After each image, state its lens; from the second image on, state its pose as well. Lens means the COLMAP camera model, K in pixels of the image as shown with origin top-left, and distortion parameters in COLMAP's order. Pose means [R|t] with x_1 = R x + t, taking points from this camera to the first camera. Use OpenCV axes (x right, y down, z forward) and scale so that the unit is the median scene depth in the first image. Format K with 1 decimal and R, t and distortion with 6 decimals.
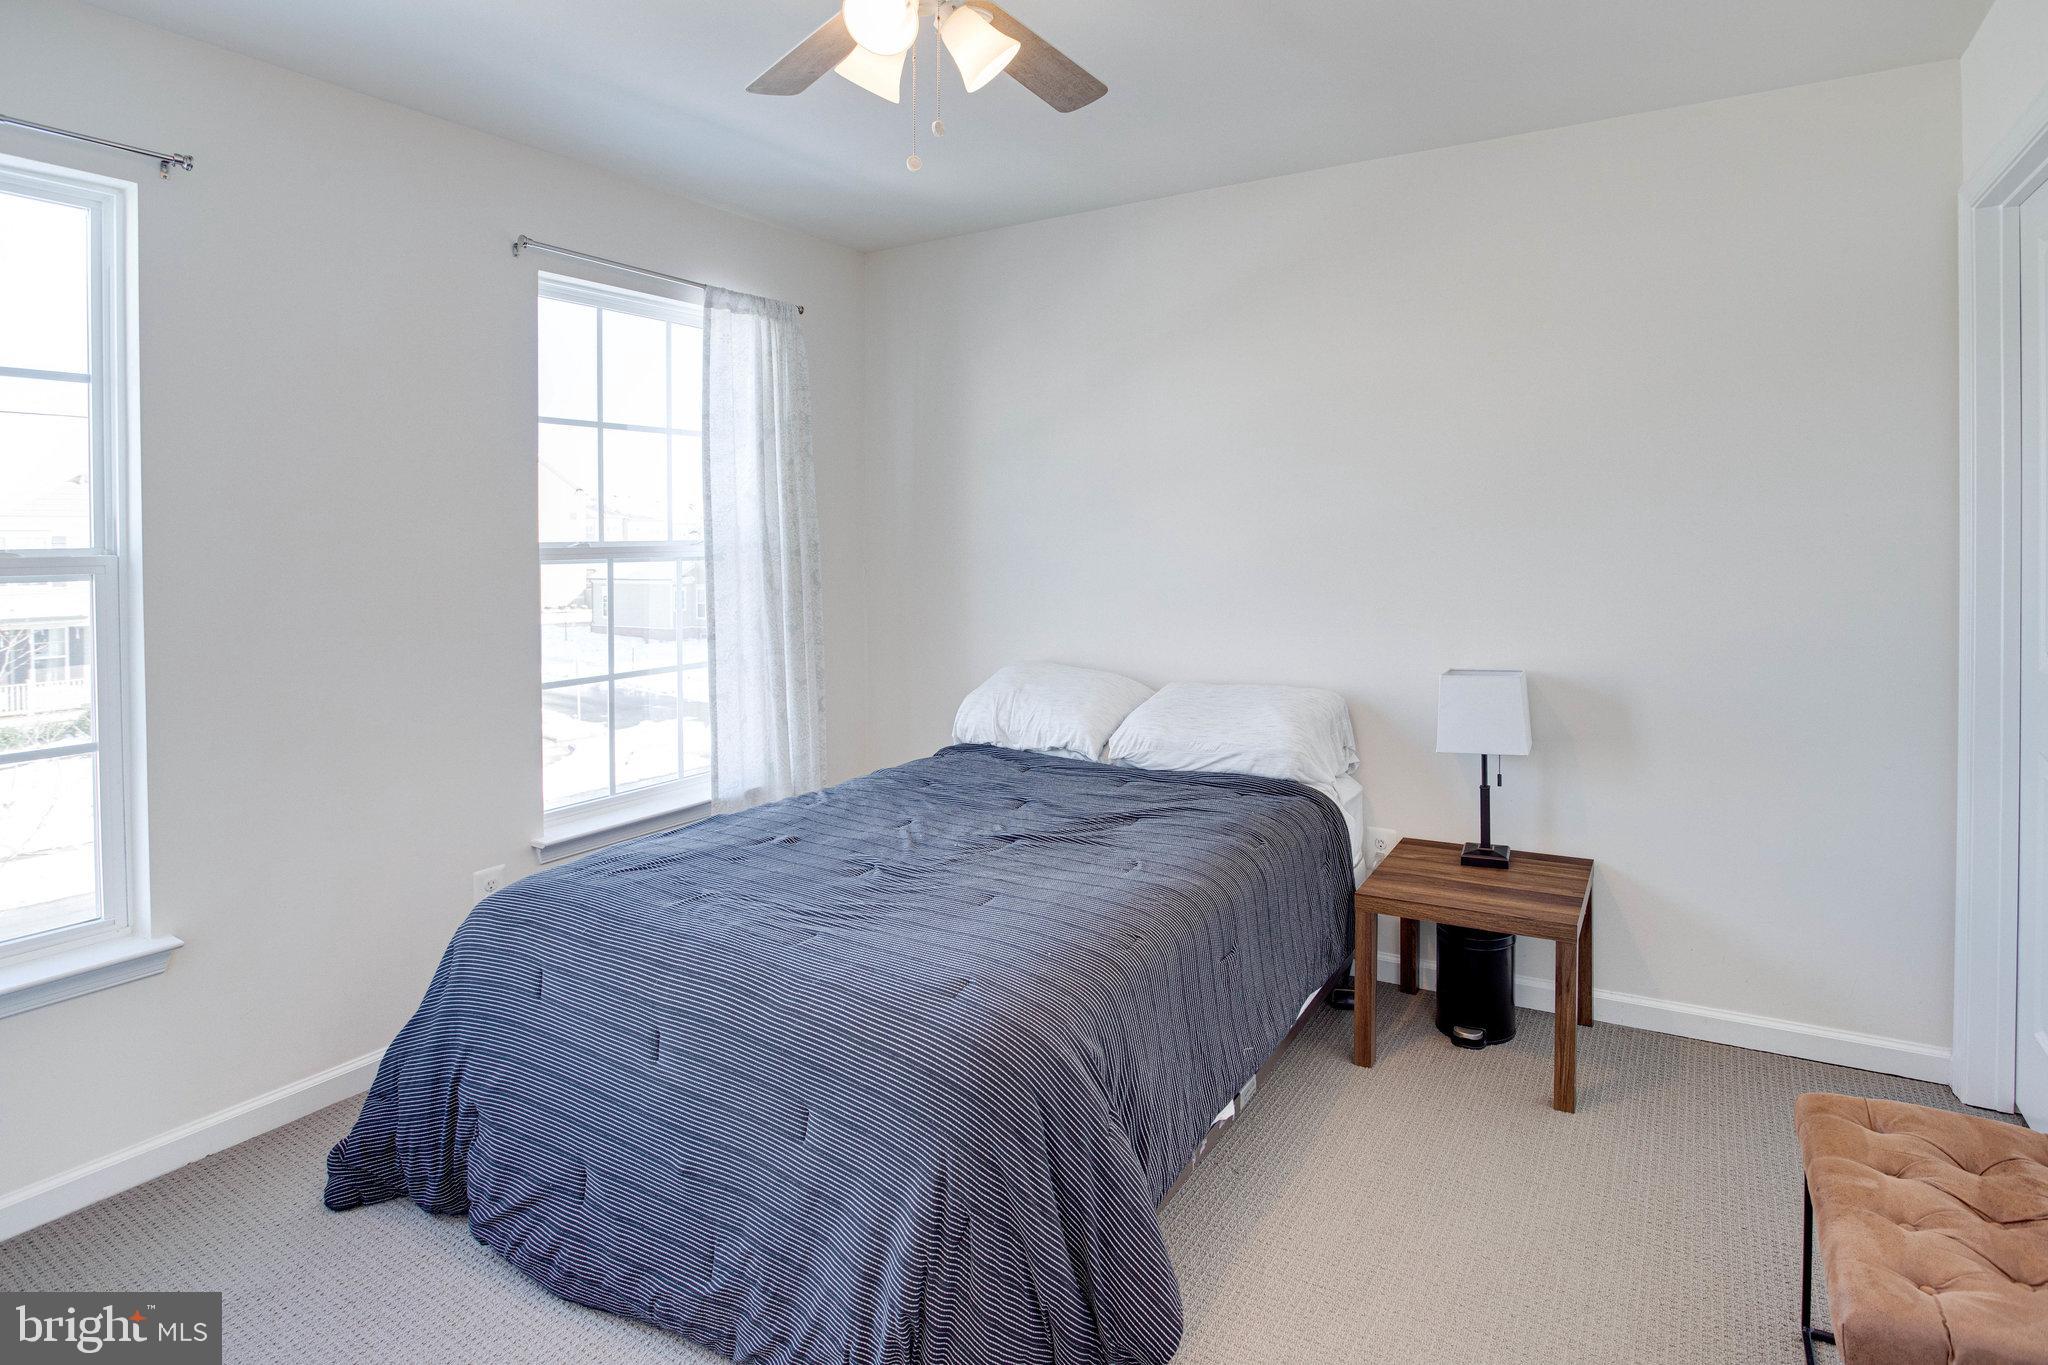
lens RADIAL K [[1067.2, 0, 1082.1], [0, 1067.2, 534.6], [0, 0, 1]] dist [0.000553, 0.008333]
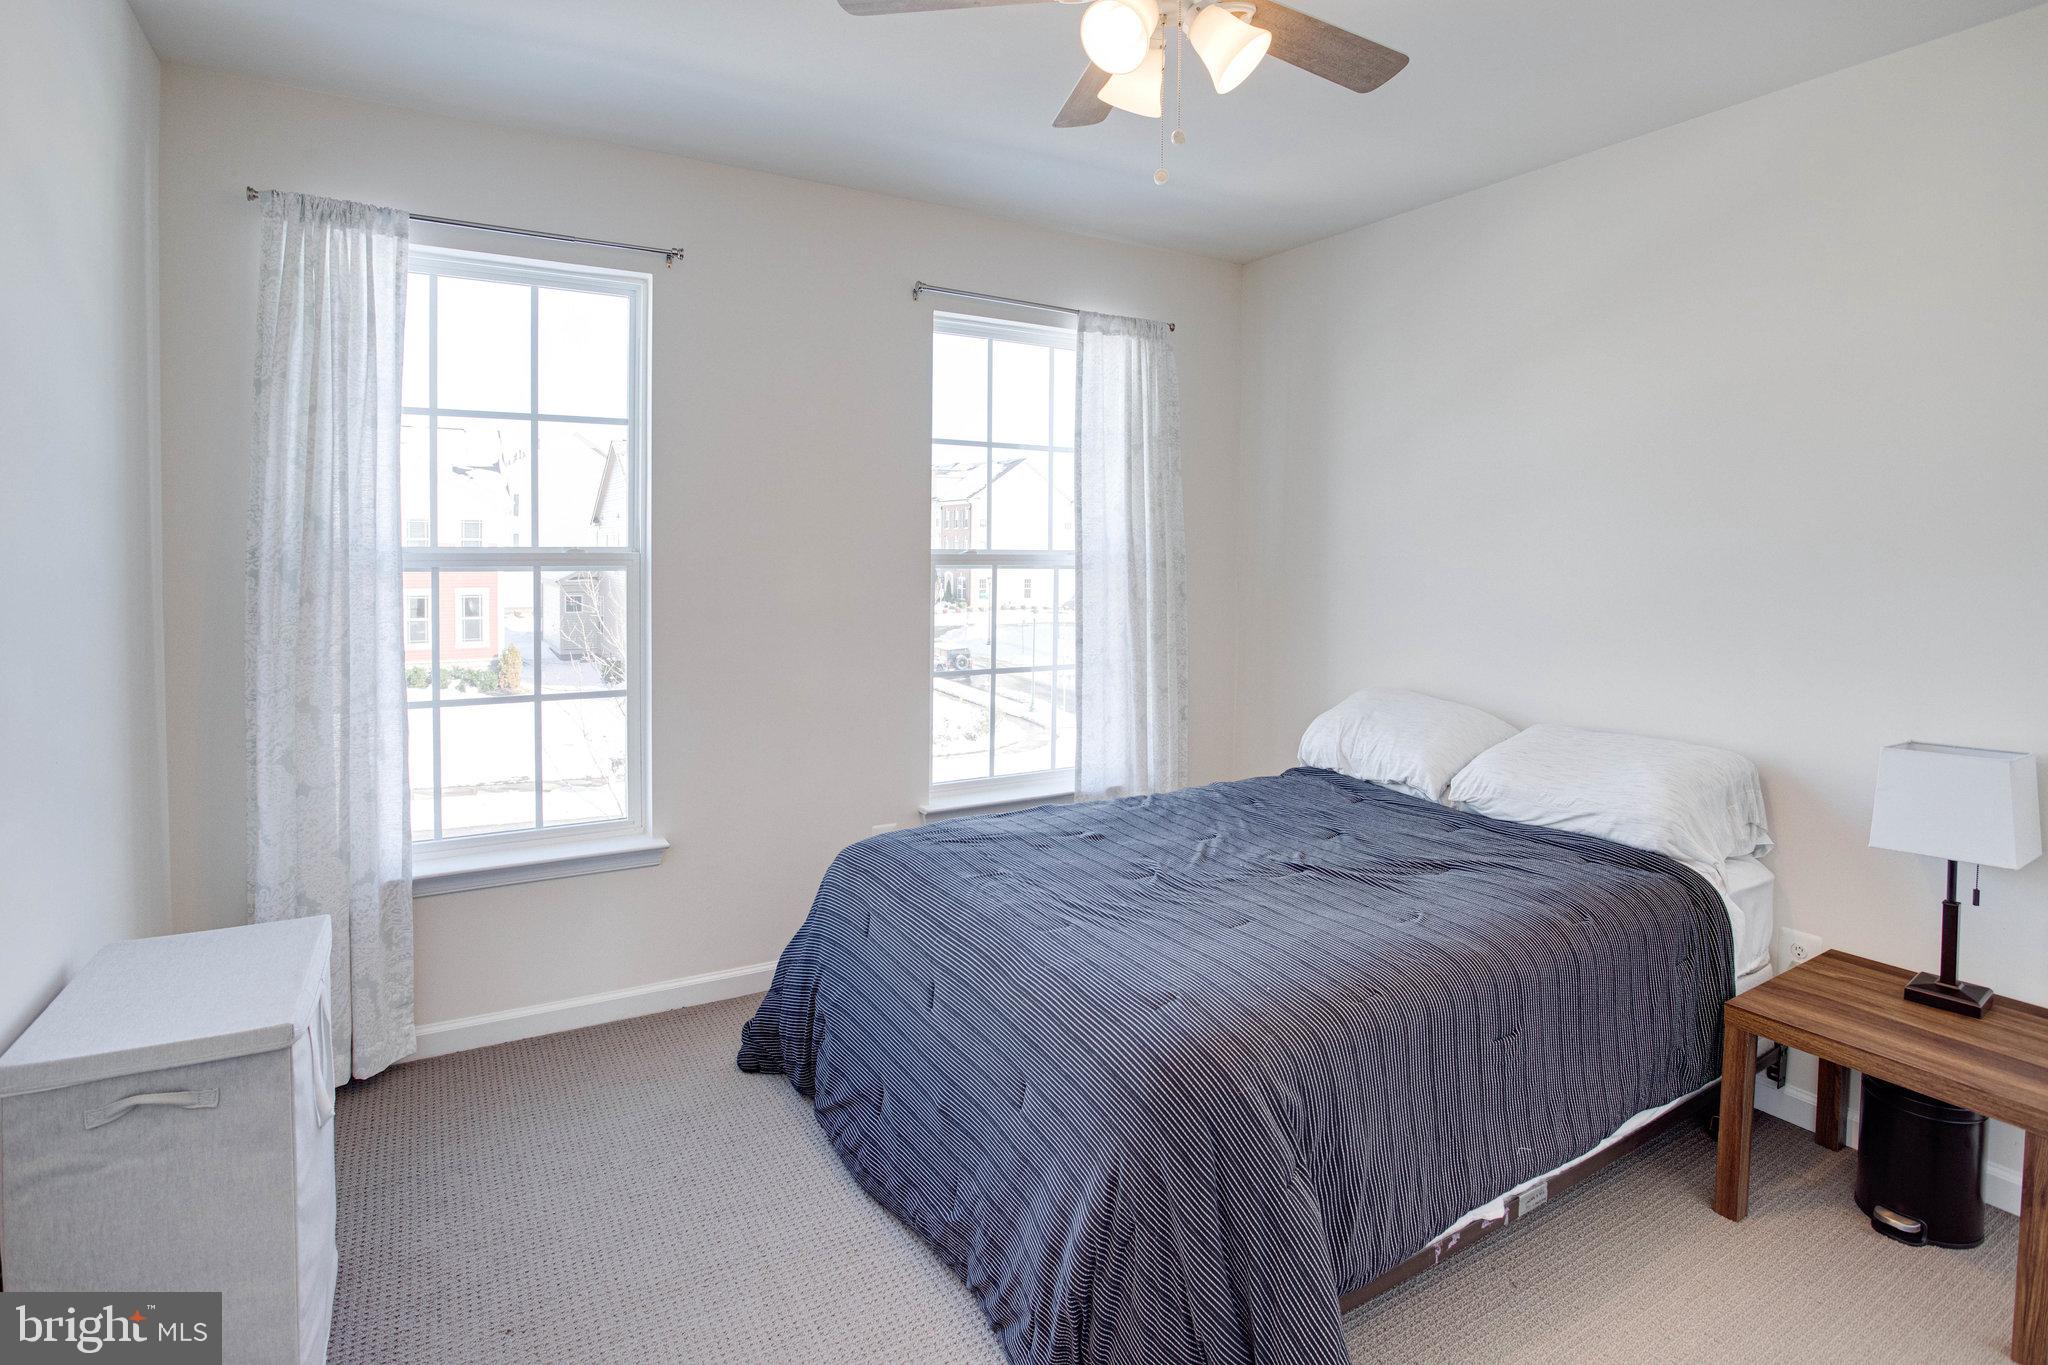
lens RADIAL K [[1067.2, 0, 1002.3], [0, 1067.2, 572.0], [0, 0, 1]] dist [0.000553, 0.008333]
pose [[0.882599, 0.029176, -0.469220, 0.143696], [-0.018158, 0.999443, 0.027989, -0.002965], [0.469775, -0.016183, 0.882638, 0.033549]]
